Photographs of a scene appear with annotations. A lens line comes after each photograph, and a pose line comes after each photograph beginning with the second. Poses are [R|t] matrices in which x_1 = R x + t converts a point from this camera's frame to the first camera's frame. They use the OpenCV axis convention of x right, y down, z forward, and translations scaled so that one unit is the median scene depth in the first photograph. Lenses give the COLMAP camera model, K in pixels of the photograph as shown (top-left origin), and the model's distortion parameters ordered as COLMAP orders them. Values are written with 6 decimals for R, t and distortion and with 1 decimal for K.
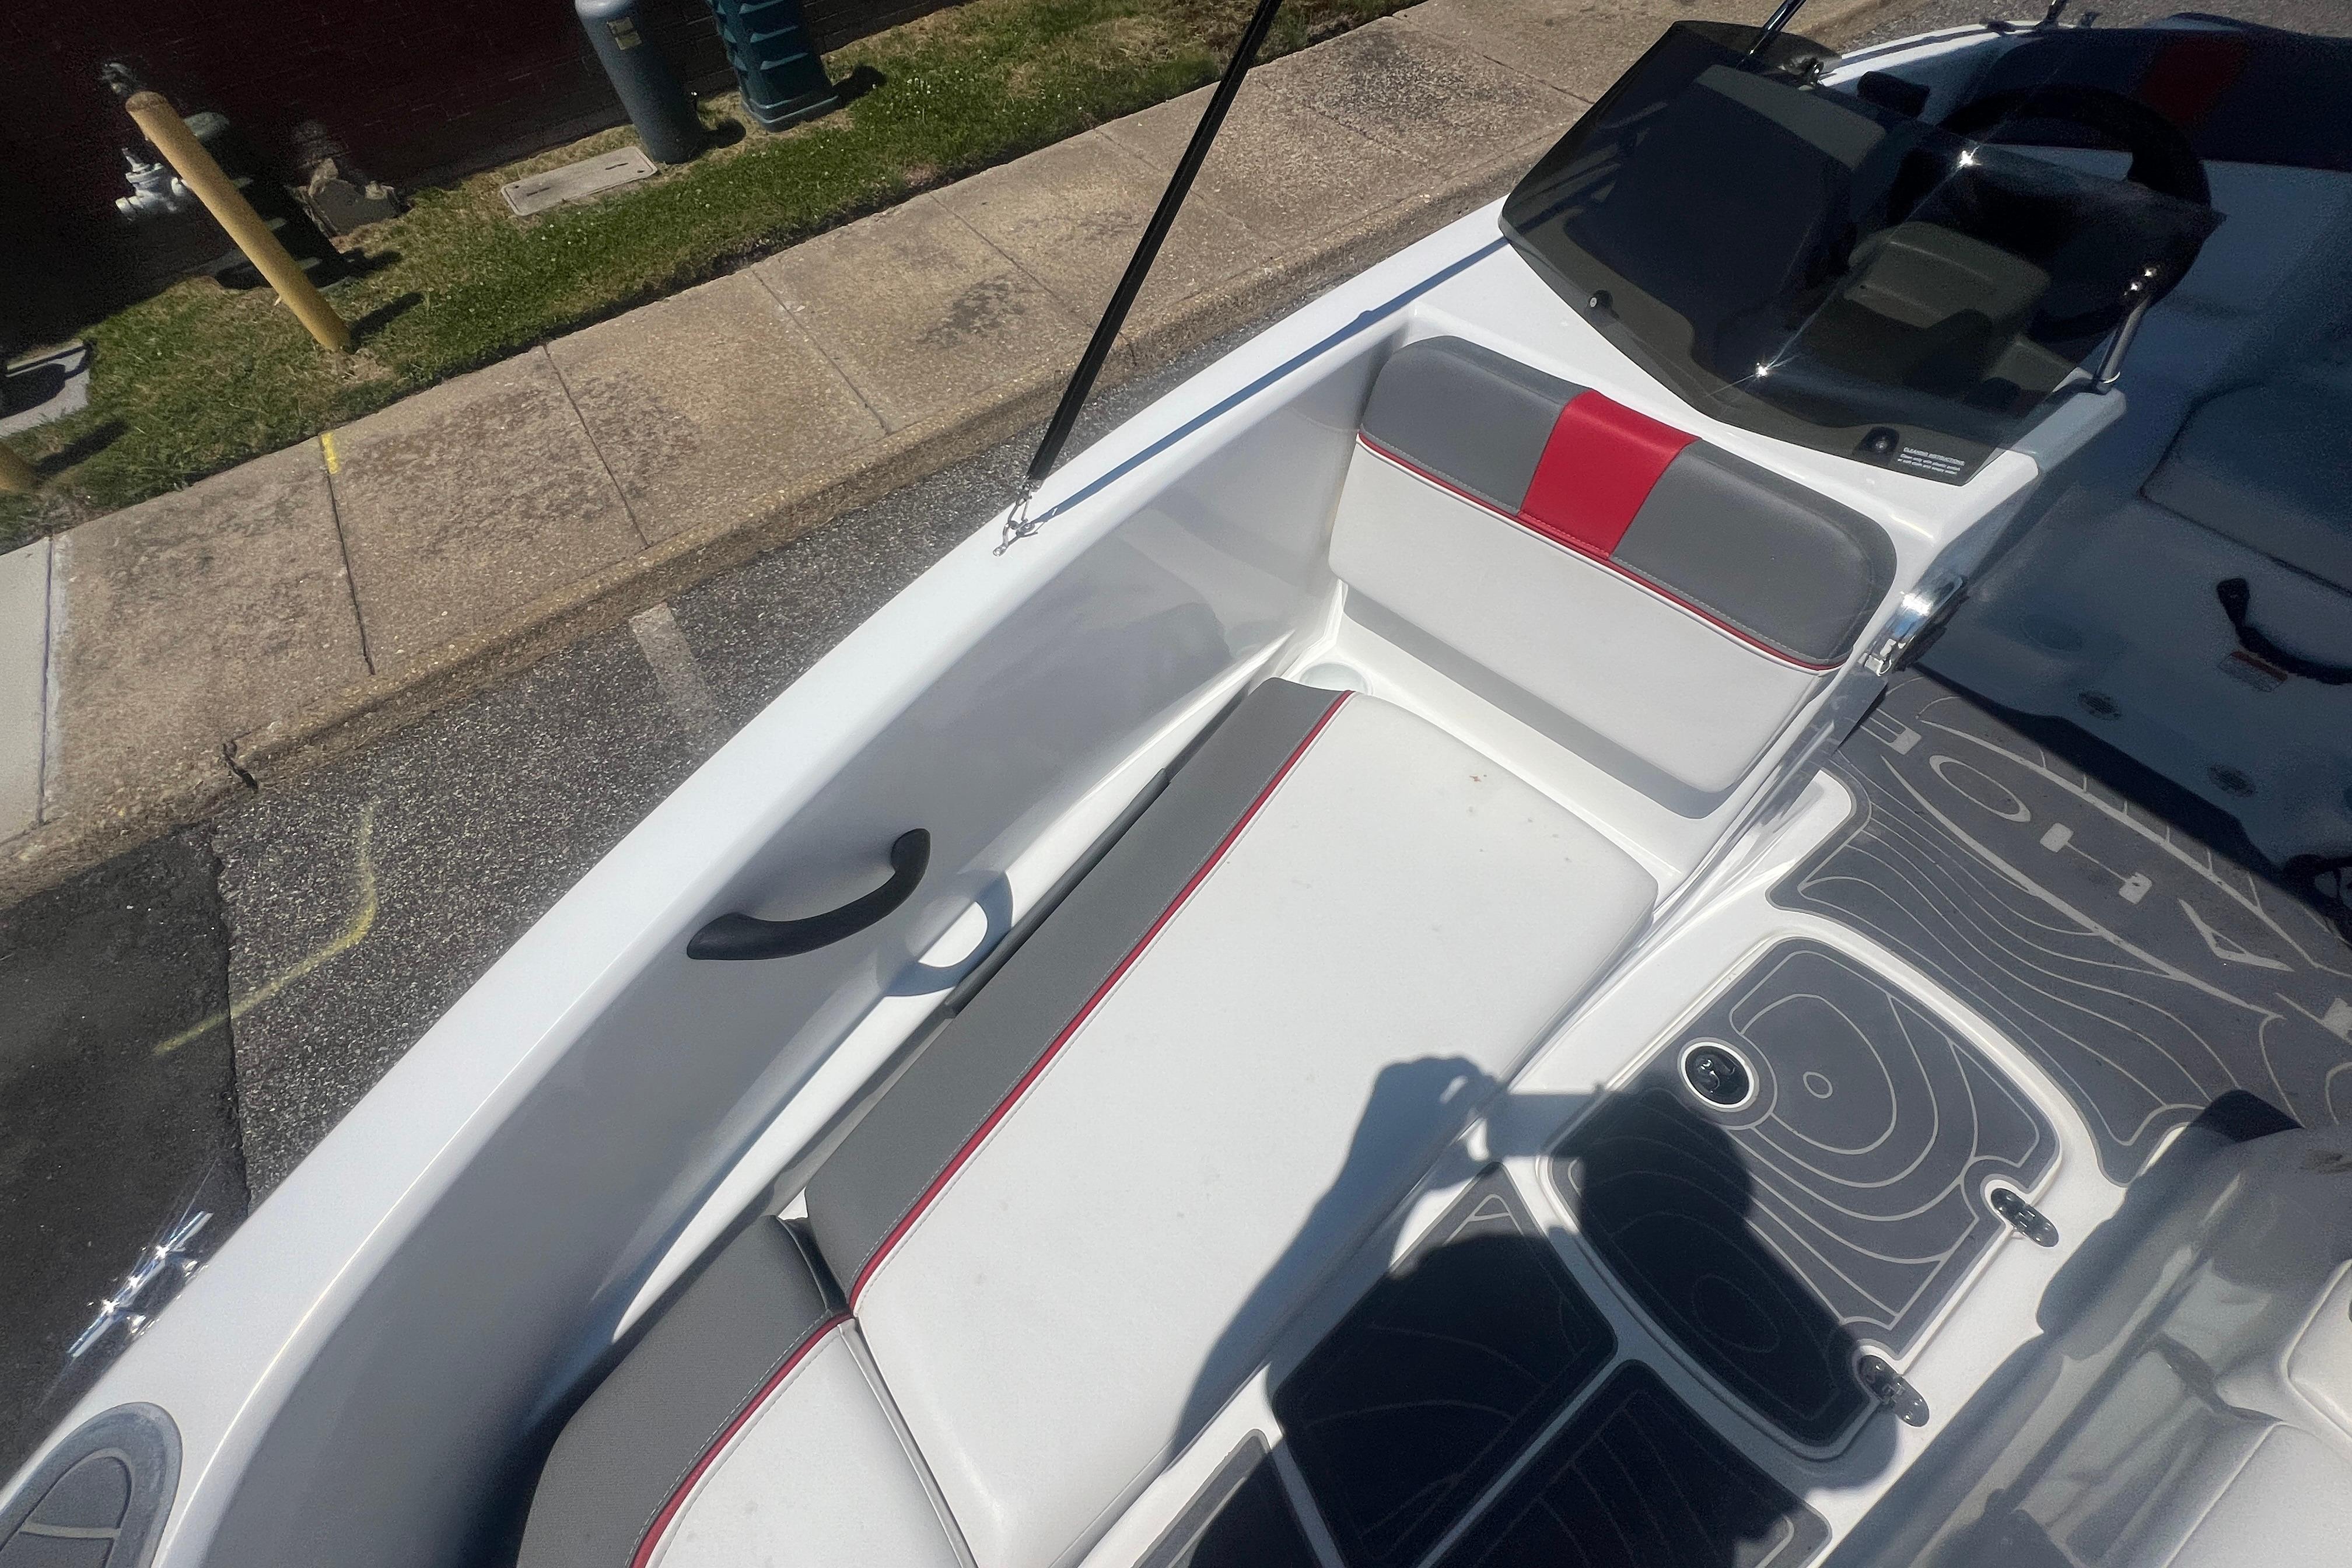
lens RADIAL K [[973.8, 0, 1171.6], [0, 973.8, 786.9], [0, 0, 1]] dist [-0.004132, 0.001310]
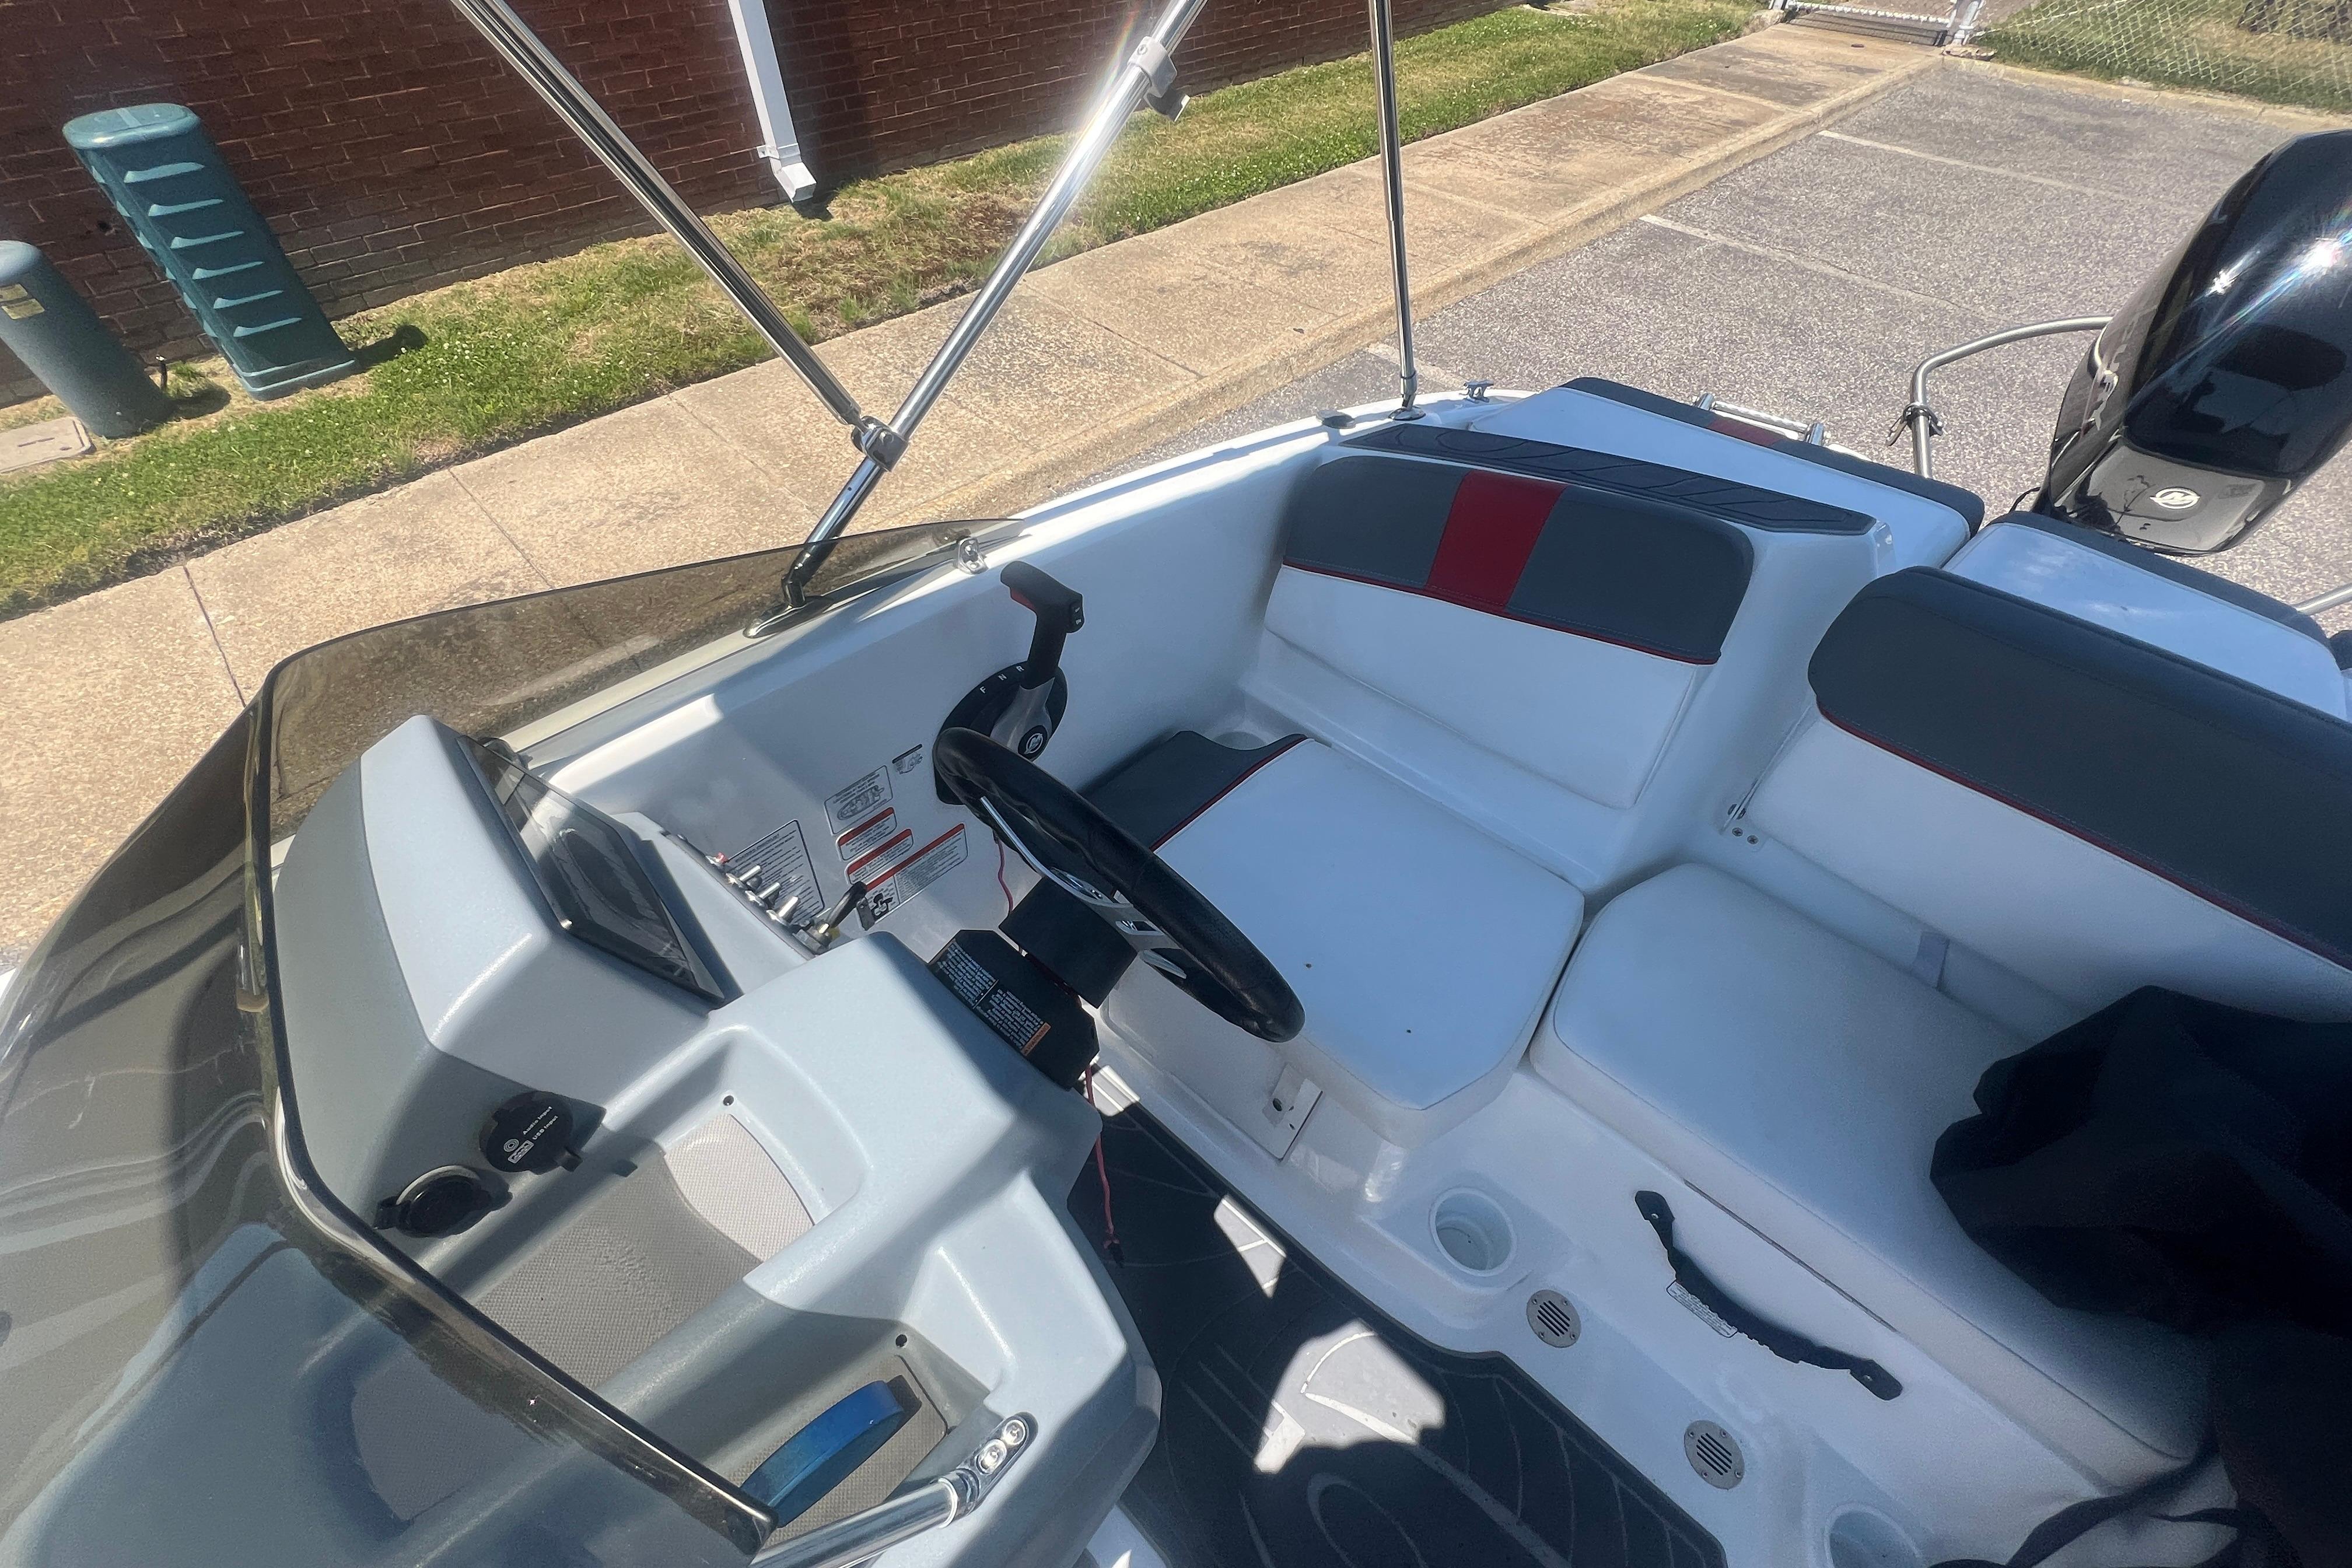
lens RADIAL K [[973.8, 0, 1170.7], [0, 973.8, 788.0], [0, 0, 1]] dist [-0.004132, 0.001310]
pose [[0.983305, -0.071482, 0.167335, 0.211769], [0.096204, 0.984798, -0.144631, -0.142028], [-0.154453, 0.158315, 0.975234, 0.101041]]
